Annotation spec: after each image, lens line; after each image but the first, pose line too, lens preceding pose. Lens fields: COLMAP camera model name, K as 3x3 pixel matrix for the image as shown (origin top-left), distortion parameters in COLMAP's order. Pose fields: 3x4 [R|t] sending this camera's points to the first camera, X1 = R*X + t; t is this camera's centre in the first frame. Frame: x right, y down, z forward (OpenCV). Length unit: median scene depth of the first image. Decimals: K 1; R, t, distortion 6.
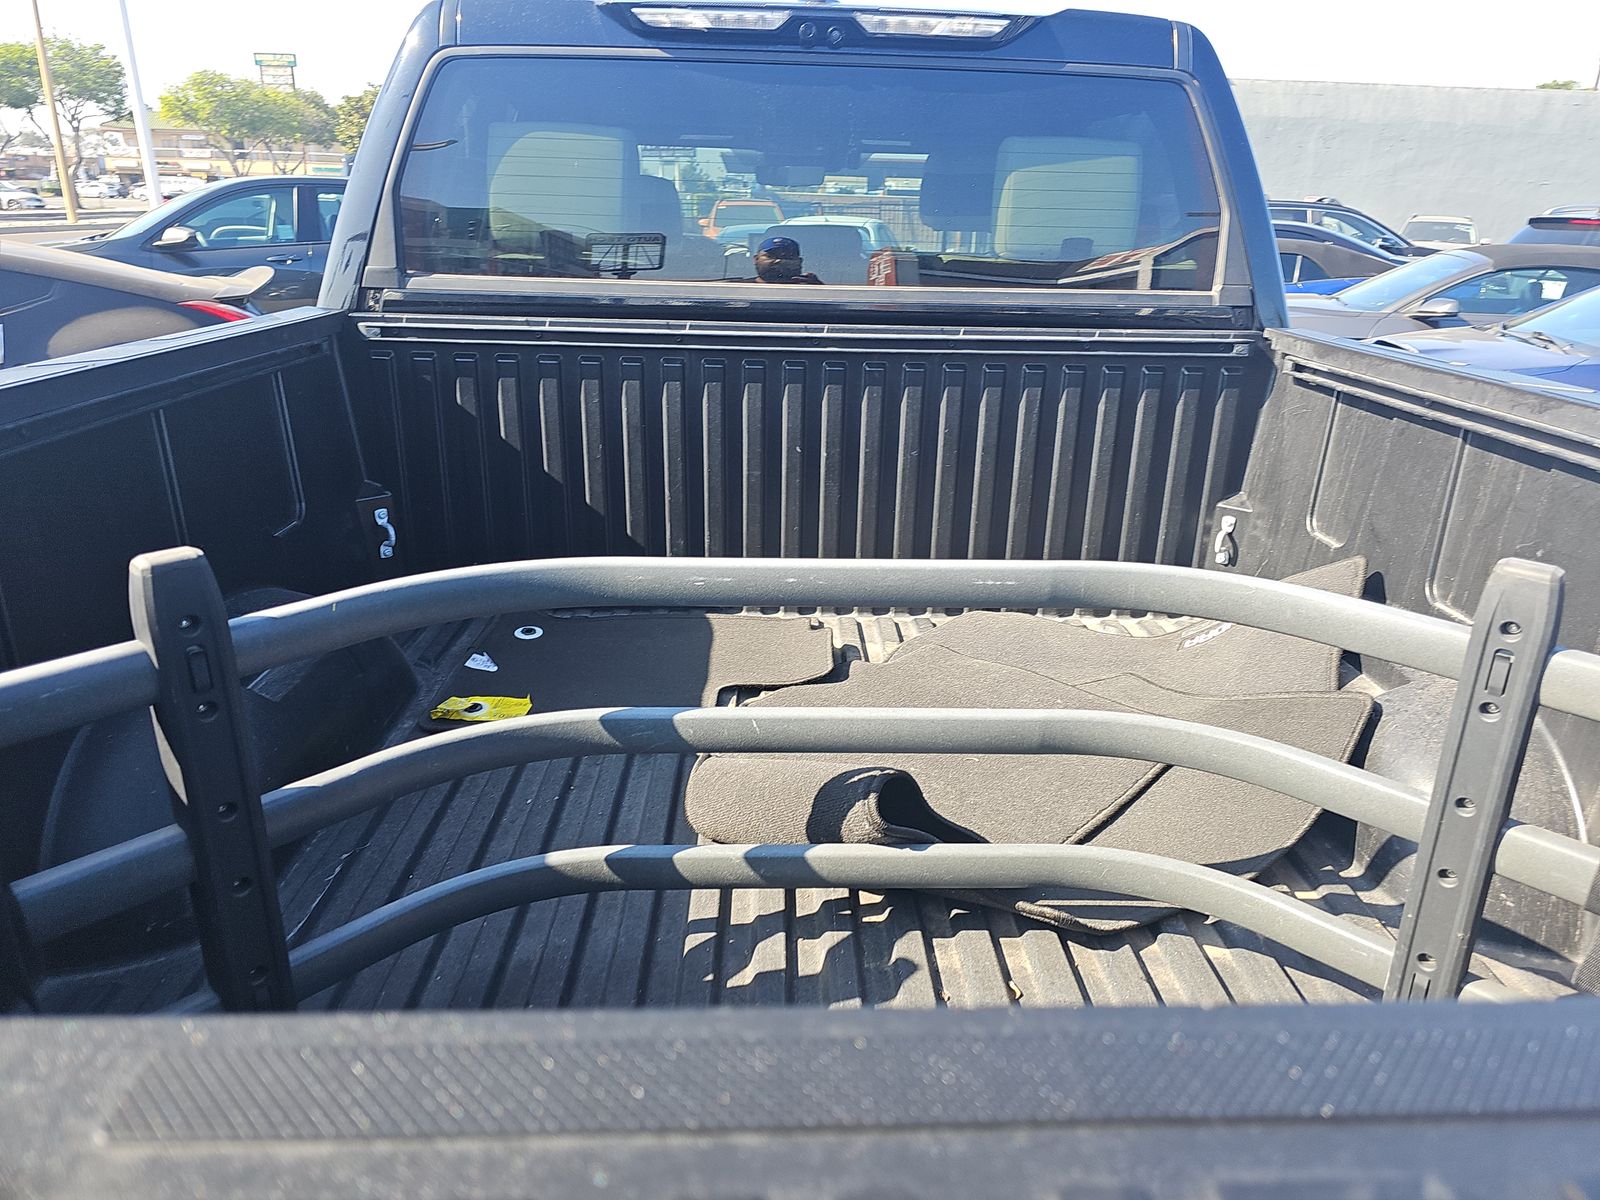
lens RADIAL K [[1039.6, 0, 800.0], [0, 1039.6, 600.0], [0, 0, 1]] dist [0.038920, -0.041013]
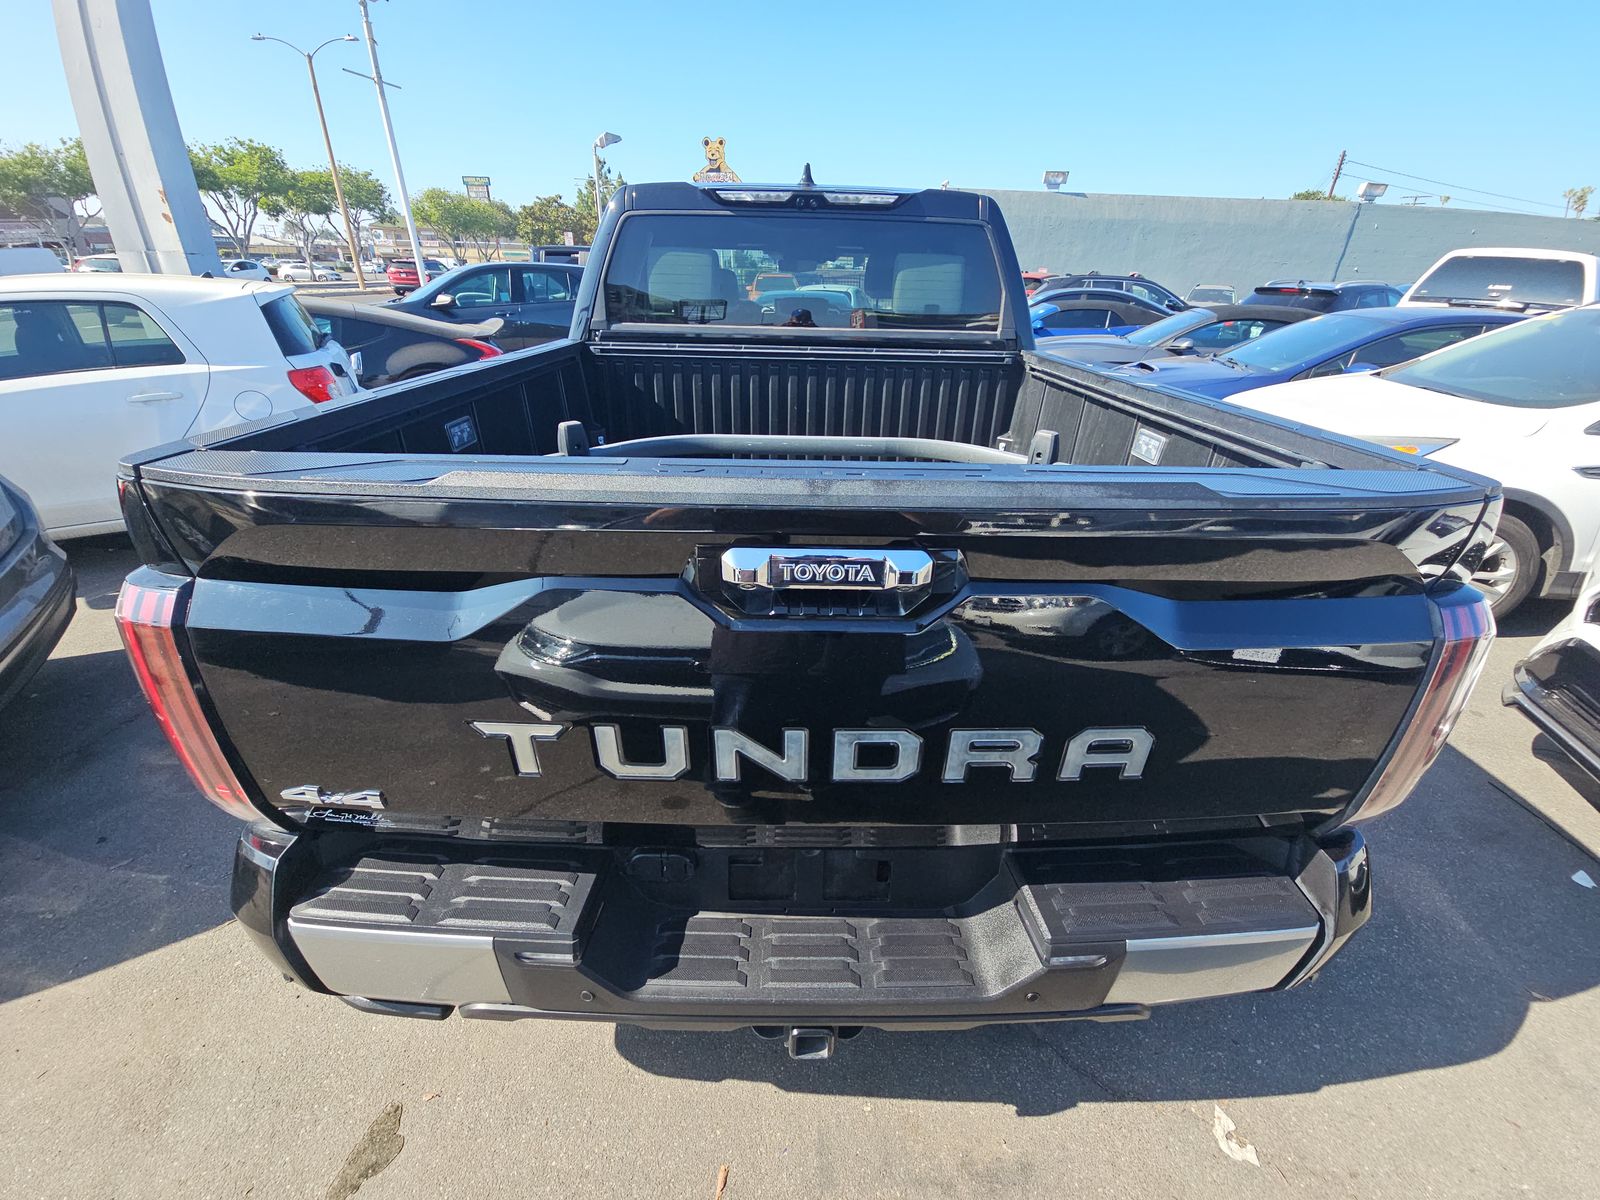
lens RADIAL K [[639.2, 0, 795.0], [0, 639.2, 597.4], [0, 0, 1]] dist [0.006595, -0.008787]
pose [[0.999767, 0.008963, -0.019624, 0.006861], [-0.006874, 0.994548, 0.104049, 0.025688], [0.020449, -0.103890, 0.994379, -0.083480]]
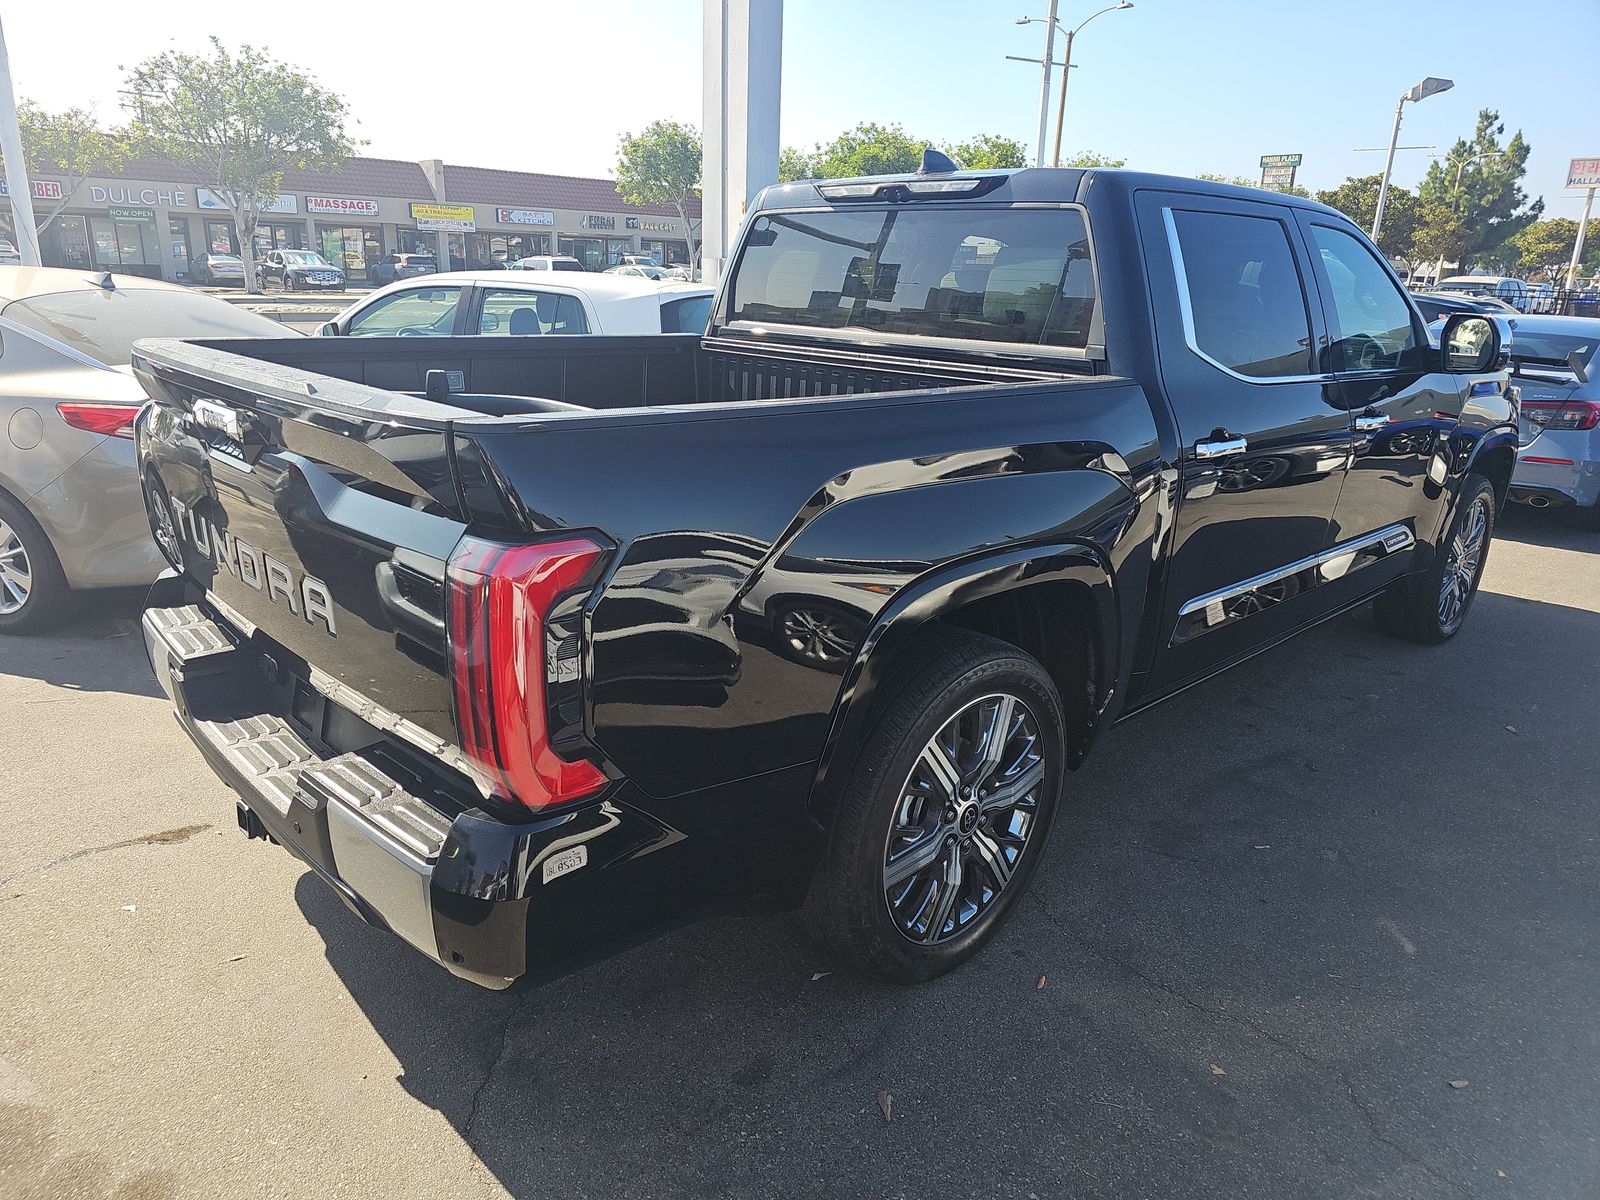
lens RADIAL K [[1039.6, 0, 800.0], [0, 1039.6, 600.0], [0, 0, 1]] dist [0.038920, -0.041013]
pose [[0.668604, 0.218825, -0.710693, 0.320839], [-0.273008, 0.961216, 0.039122, 0.024890], [0.691690, 0.167867, 0.702414, -0.062393]]
